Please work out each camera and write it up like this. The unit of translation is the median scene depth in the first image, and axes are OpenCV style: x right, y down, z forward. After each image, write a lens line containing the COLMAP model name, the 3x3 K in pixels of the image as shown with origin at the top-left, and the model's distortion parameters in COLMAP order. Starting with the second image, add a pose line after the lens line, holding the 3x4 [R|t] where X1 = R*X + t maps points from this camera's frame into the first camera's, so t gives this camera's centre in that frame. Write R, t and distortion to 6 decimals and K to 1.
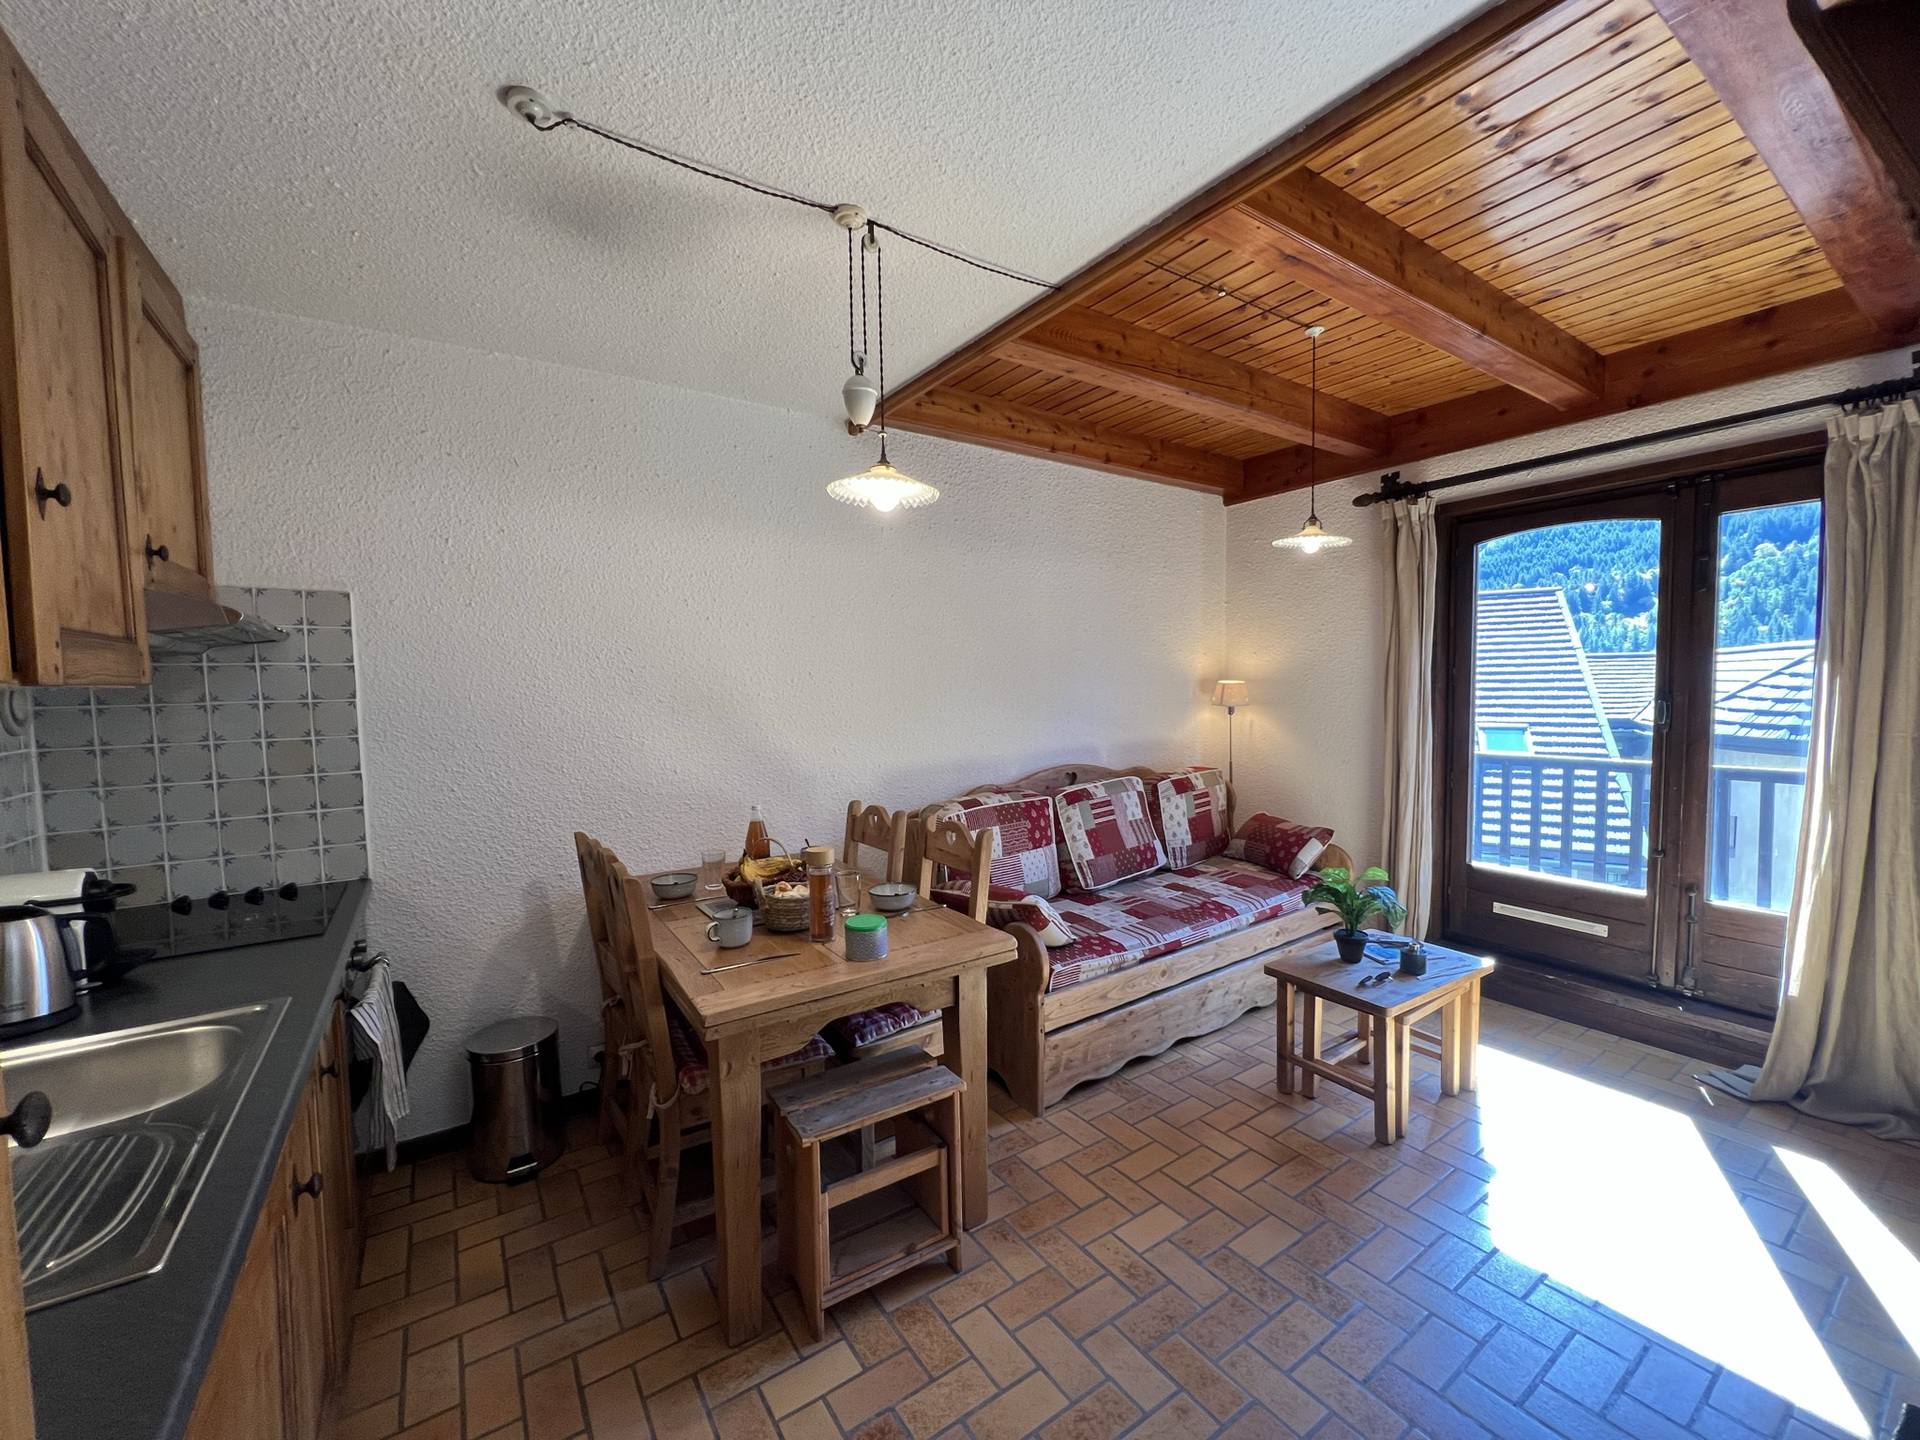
lens RADIAL K [[767.9, 0, 959.9], [0, 767.9, 725.5], [0, 0, 1]] dist [-0.001036, 0.000008]
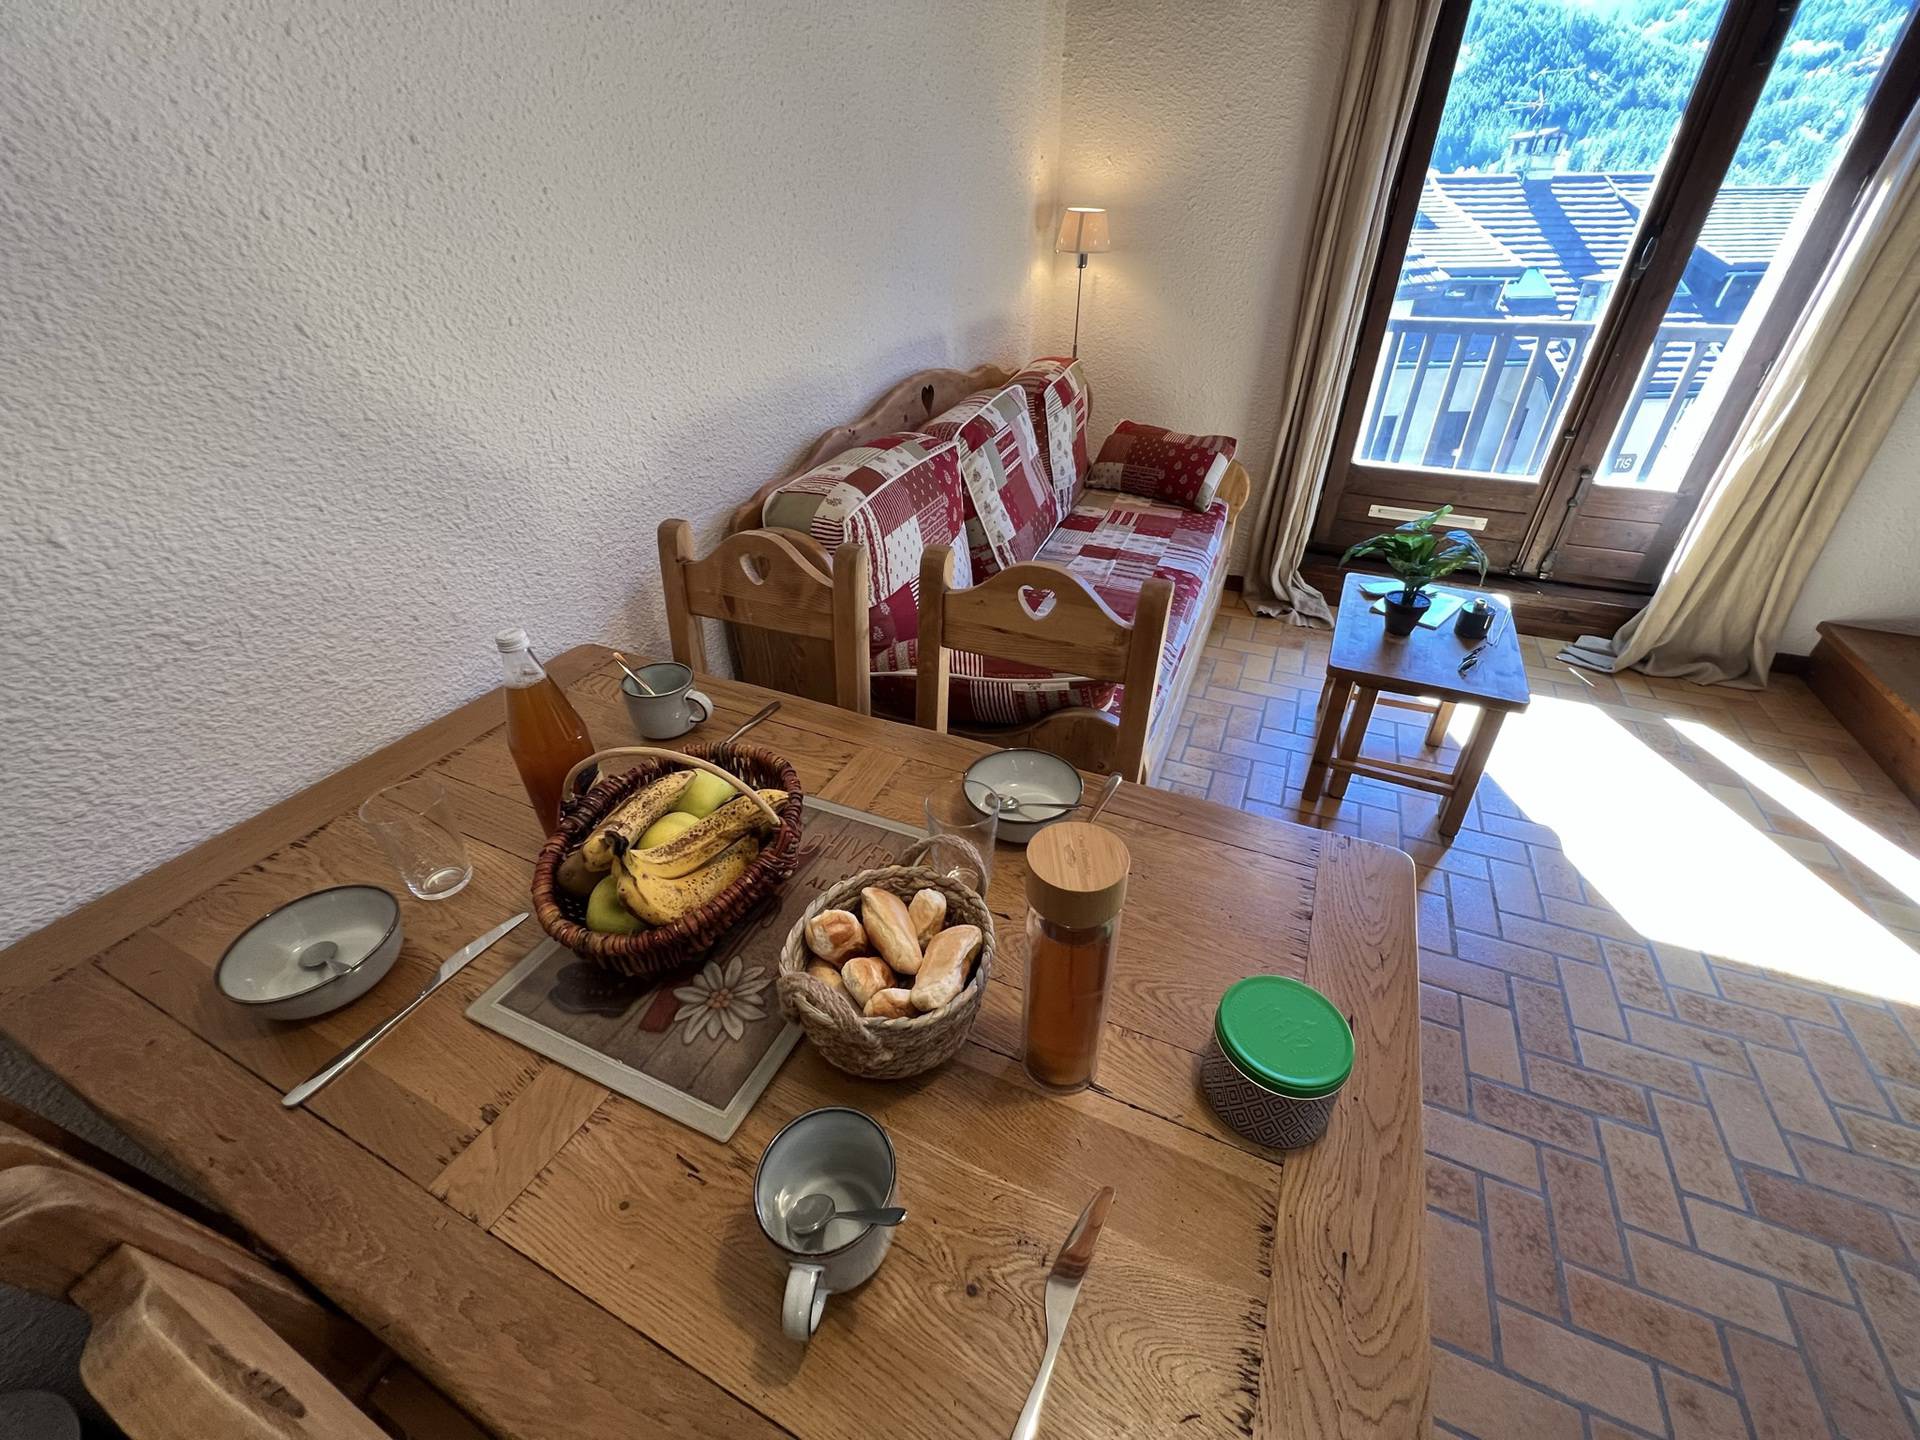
lens RADIAL K [[767.9, 0, 957.9], [0, 767.9, 724.9], [0, 0, 1]] dist [-0.001036, 0.000008]
pose [[0.852297, -0.280891, 0.441238, -0.188414], [0.025091, 0.864556, 0.501909, -0.010410], [-0.522456, -0.416705, 0.743906, 0.484674]]
